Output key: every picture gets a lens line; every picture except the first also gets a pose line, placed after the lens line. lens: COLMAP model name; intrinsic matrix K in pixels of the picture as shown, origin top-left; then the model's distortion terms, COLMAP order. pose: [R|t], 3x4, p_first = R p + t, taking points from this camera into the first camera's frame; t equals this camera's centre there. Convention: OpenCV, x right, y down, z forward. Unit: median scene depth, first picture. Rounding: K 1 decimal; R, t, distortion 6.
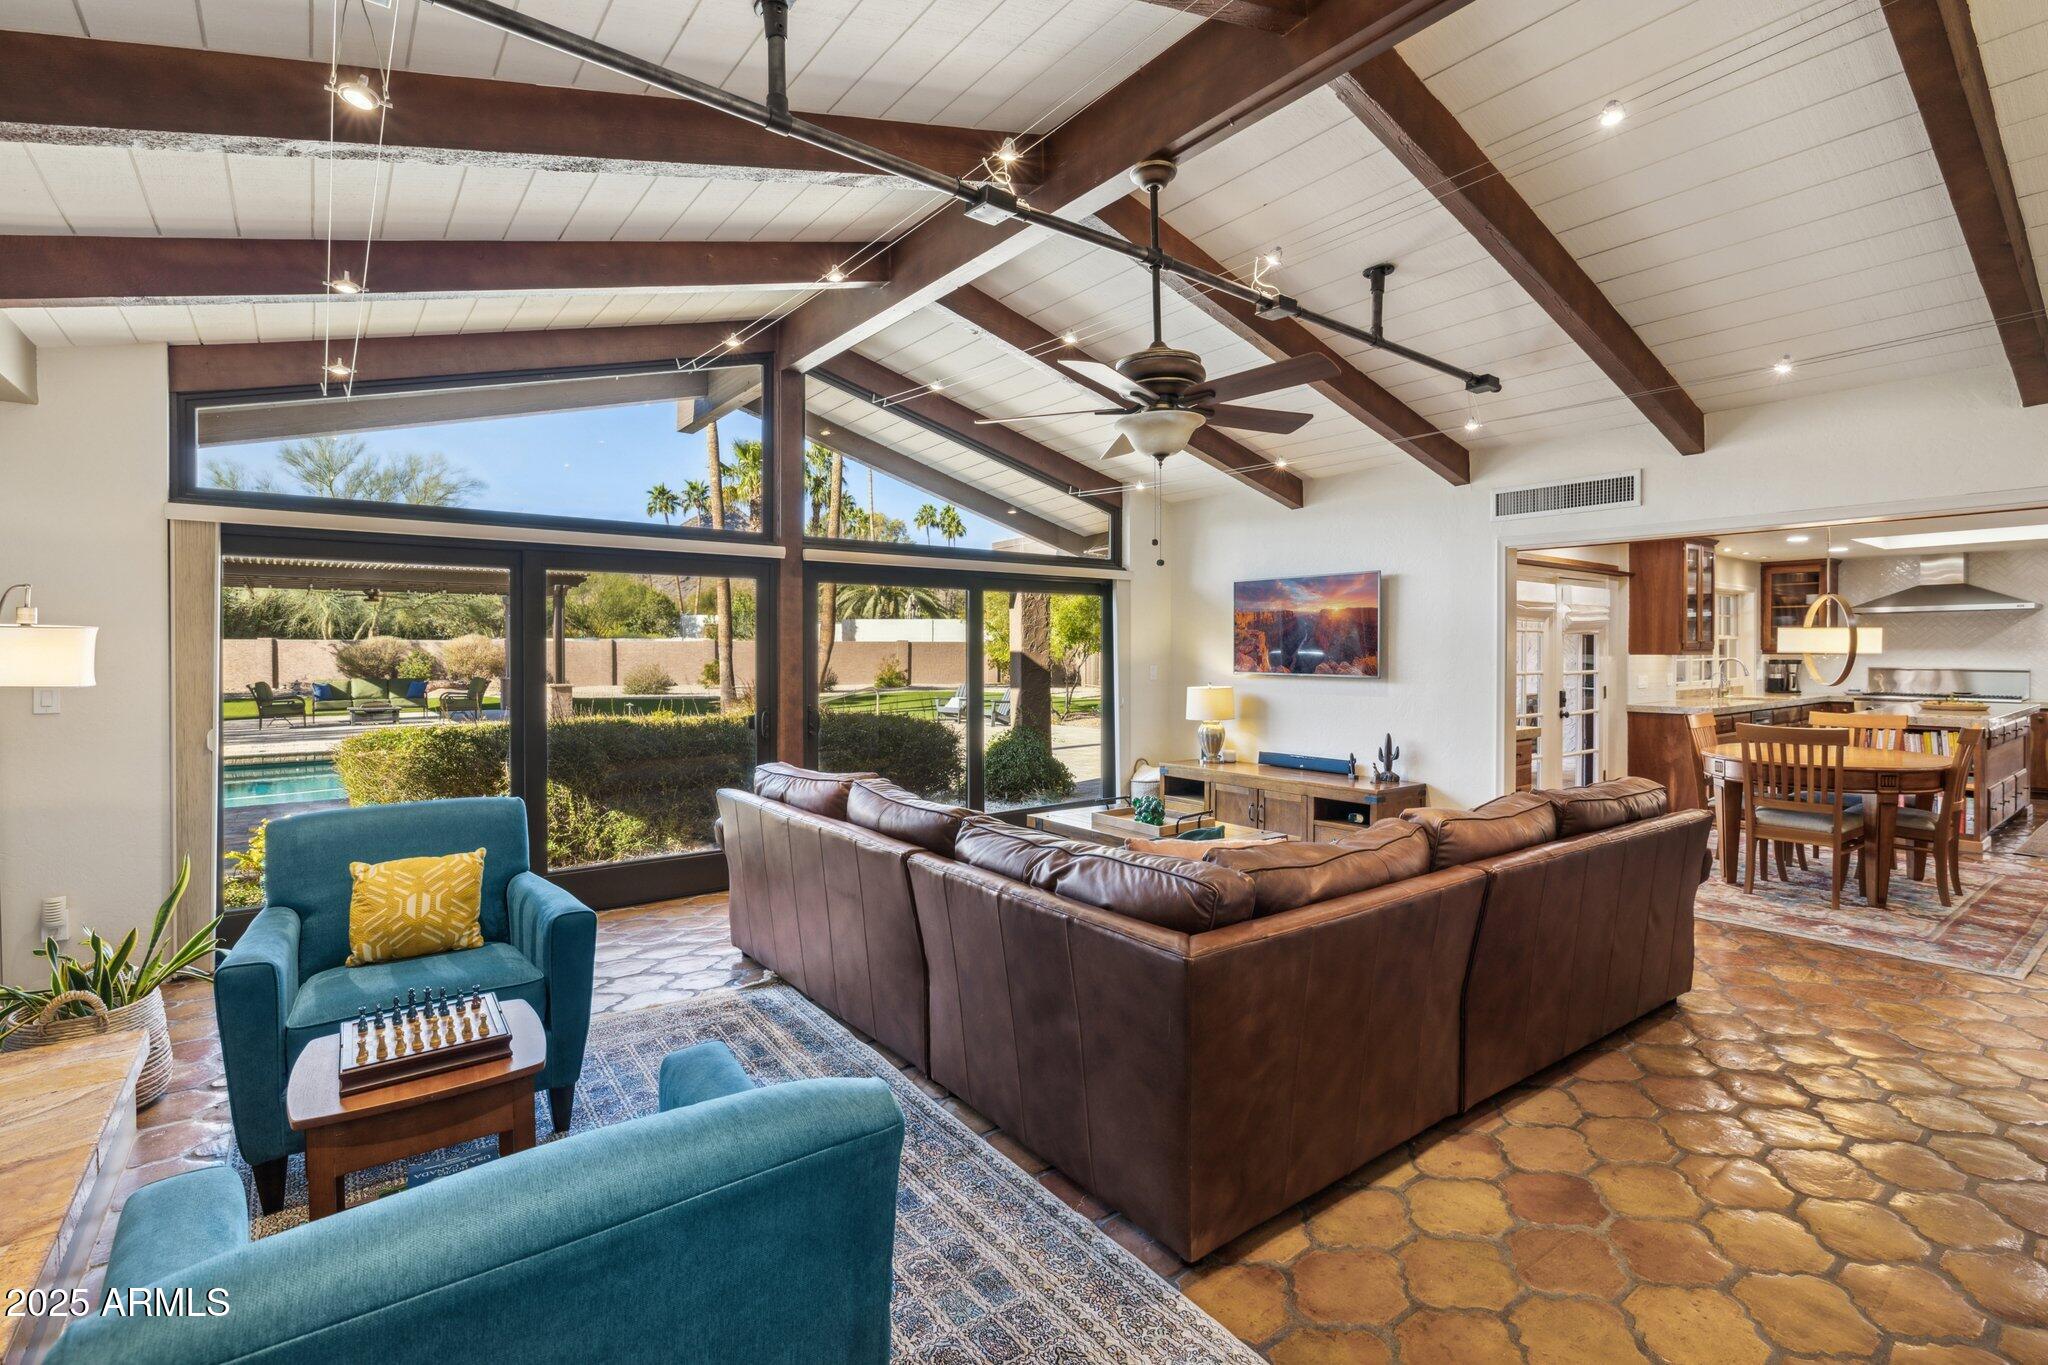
lens RADIAL K [[929.7, 0, 1028.6], [0, 929.7, 658.5], [0, 0, 1]] dist [-0.003037, 0.000795]
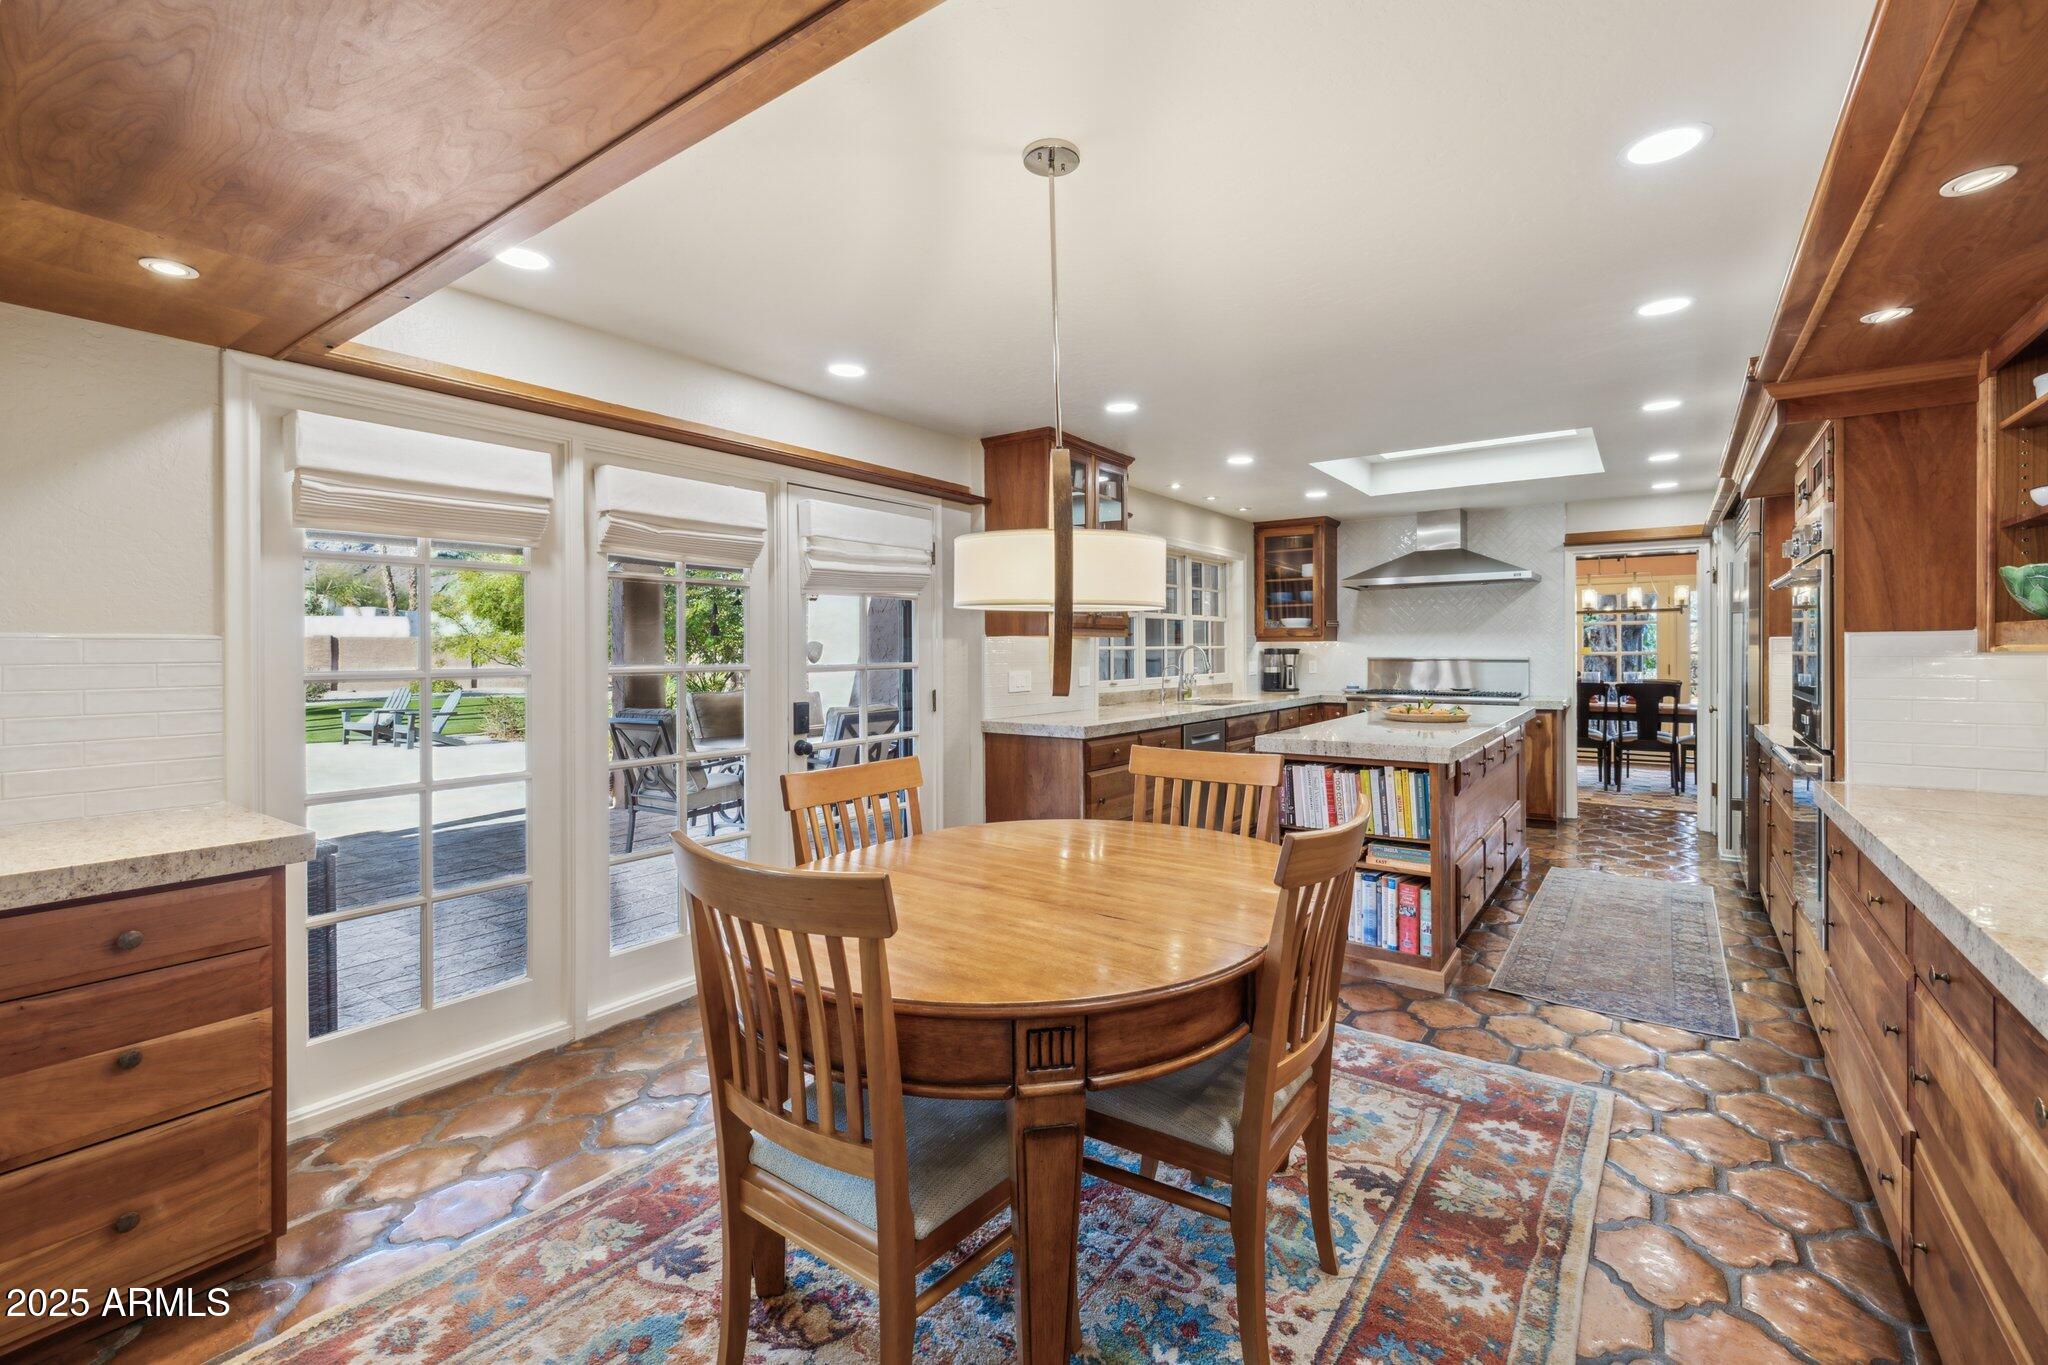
lens RADIAL K [[881.7, 0, 1024.0], [0, 881.7, 655.6], [0, 0, 1]] dist [0.000569, 0.000081]
pose [[0.958483, -0.004837, 0.285108, 0.527779], [0.005635, 0.999982, -0.001981, 0.009922], [-0.285094, 0.003505, 0.958493, 0.469424]]
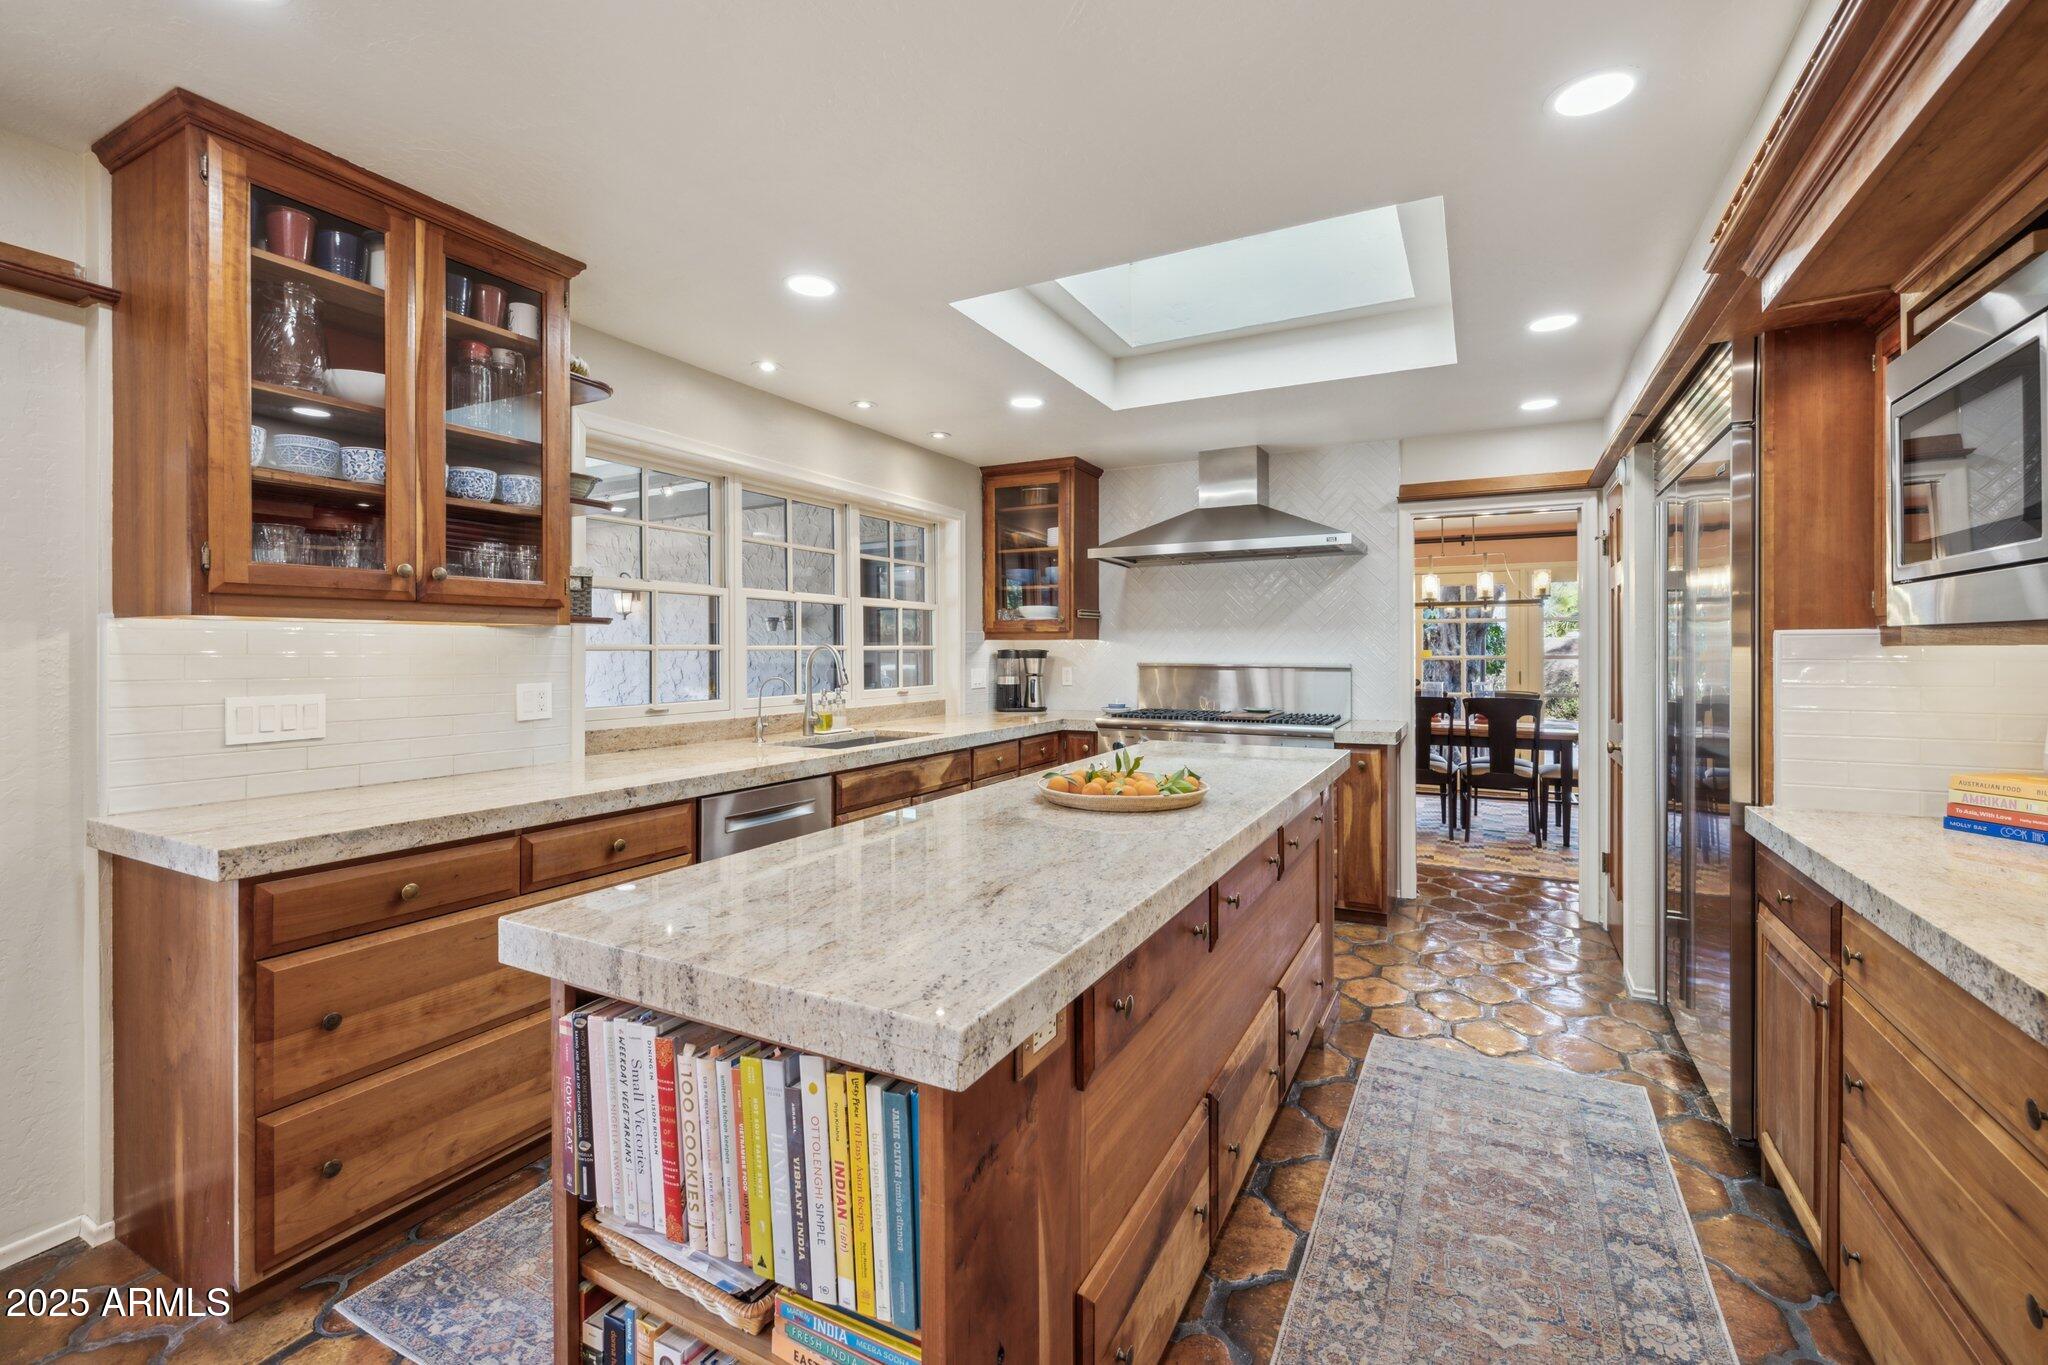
lens RADIAL K [[879.1, 0, 1020.7], [0, 879.1, 649.8], [0, 0, 1]] dist [-0.000812, 0.000236]
pose [[0.910374, 0.001108, 0.413784, 0.798907], [0.002969, 0.999953, -0.009211, 0.007943], [-0.413775, 0.009614, 0.910329, 0.707620]]
